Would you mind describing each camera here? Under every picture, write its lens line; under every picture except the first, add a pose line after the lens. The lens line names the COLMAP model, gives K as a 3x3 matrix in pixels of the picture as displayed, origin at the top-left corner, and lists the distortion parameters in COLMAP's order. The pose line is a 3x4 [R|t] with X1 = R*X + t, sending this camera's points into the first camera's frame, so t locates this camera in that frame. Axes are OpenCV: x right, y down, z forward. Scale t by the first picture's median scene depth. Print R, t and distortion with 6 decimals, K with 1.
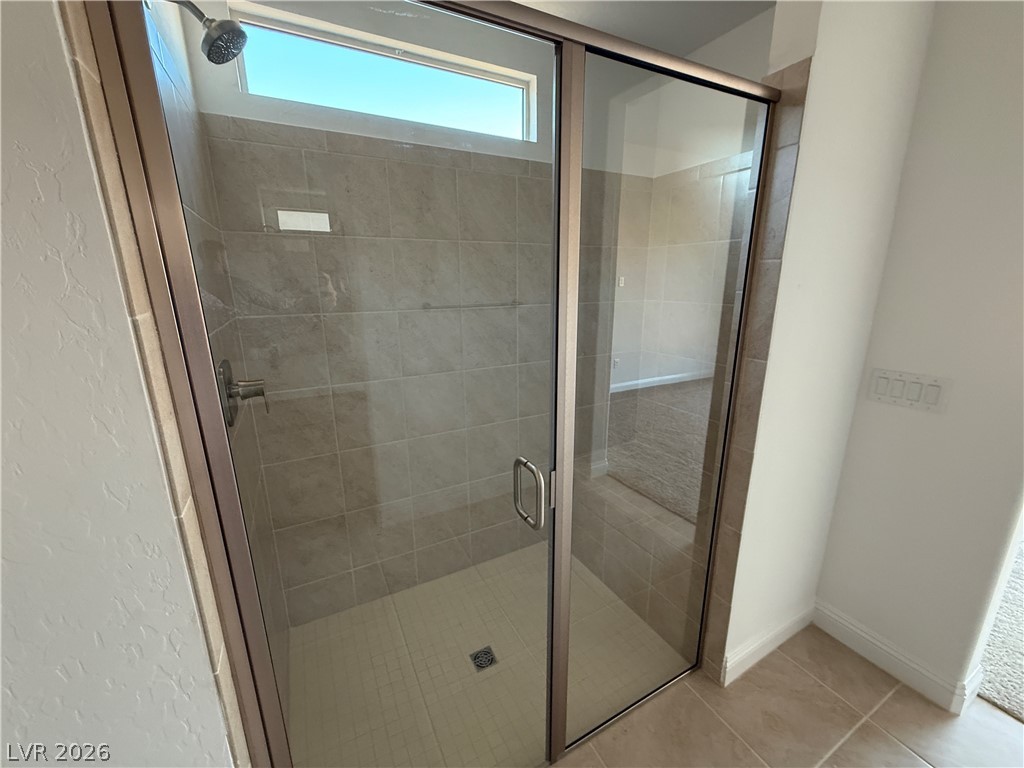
lens RADIAL K [[408.1, 0, 514.8], [0, 408.1, 385.2], [0, 0, 1]] dist [0.002672, -0.000103]
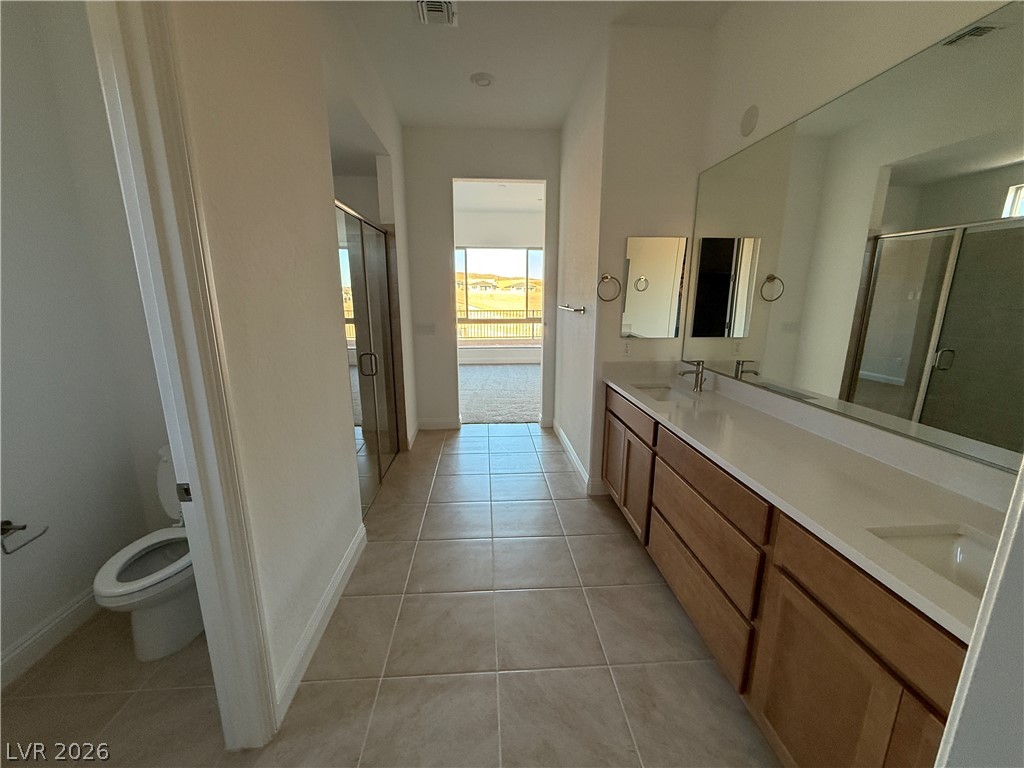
lens RADIAL K [[408.1, 0, 511.4], [0, 408.1, 384.6], [0, 0, 1]] dist [0.002672, -0.000103]
pose [[0.414038, -0.195056, 0.889115, -1.808991], [0.219839, 0.969284, 0.110270, 0.260305], [-0.883314, 0.149807, 0.444201, -0.965004]]
